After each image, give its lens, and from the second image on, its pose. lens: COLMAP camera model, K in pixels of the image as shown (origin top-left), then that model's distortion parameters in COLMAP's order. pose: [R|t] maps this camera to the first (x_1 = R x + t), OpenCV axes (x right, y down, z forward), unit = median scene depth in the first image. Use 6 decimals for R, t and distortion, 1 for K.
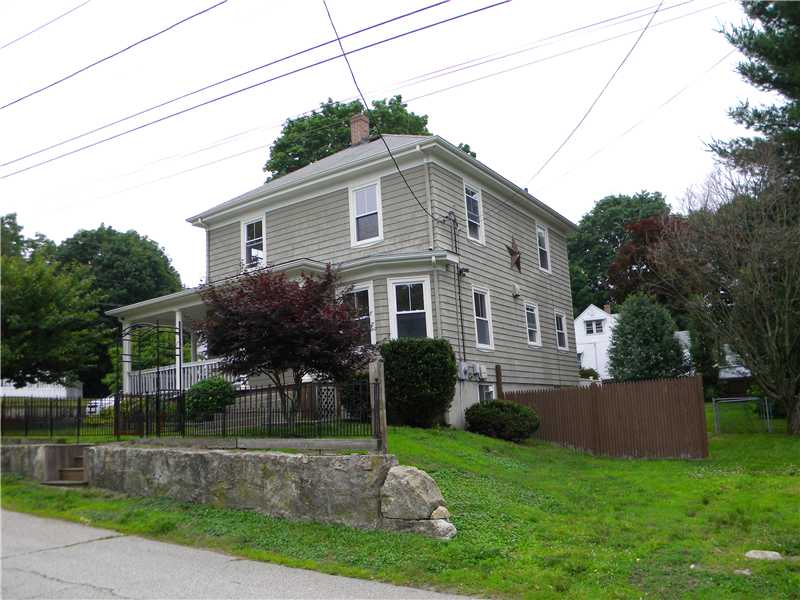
lens RADIAL K [[684.4, 0, 400.9], [0, 684.4, 312.3], [0, 0, 1]] dist [-0.160692, 0.134875]
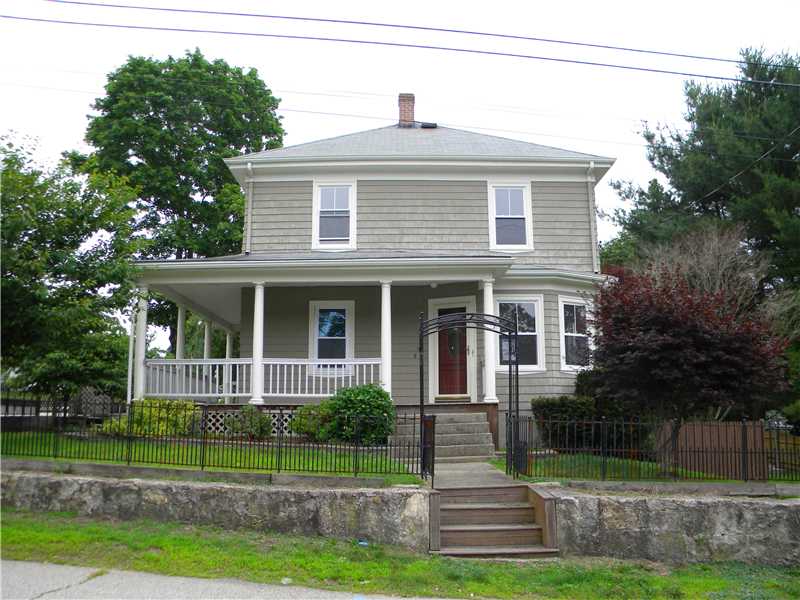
lens RADIAL K [[684.4, 0, 400.9], [0, 684.4, 312.3], [0, 0, 1]] dist [-0.160692, 0.134875]
pose [[0.827488, 0.147570, 0.541744, -0.678798], [-0.141201, 0.988529, -0.053596, 0.051621], [-0.543439, -0.032144, 0.838833, 0.348238]]
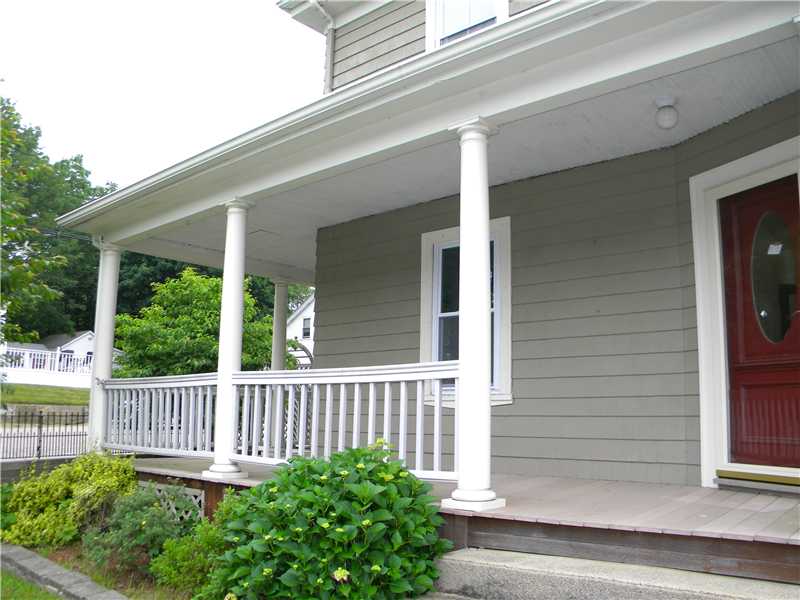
lens RADIAL K [[684.4, 0, 400.9], [0, 684.4, 312.3], [0, 0, 1]] dist [-0.160692, 0.134875]
pose [[0.990436, 0.060832, -0.123838, -0.238758], [-0.058789, 0.998068, 0.020089, 0.043151], [0.124821, -0.012616, 0.992099, 0.785450]]
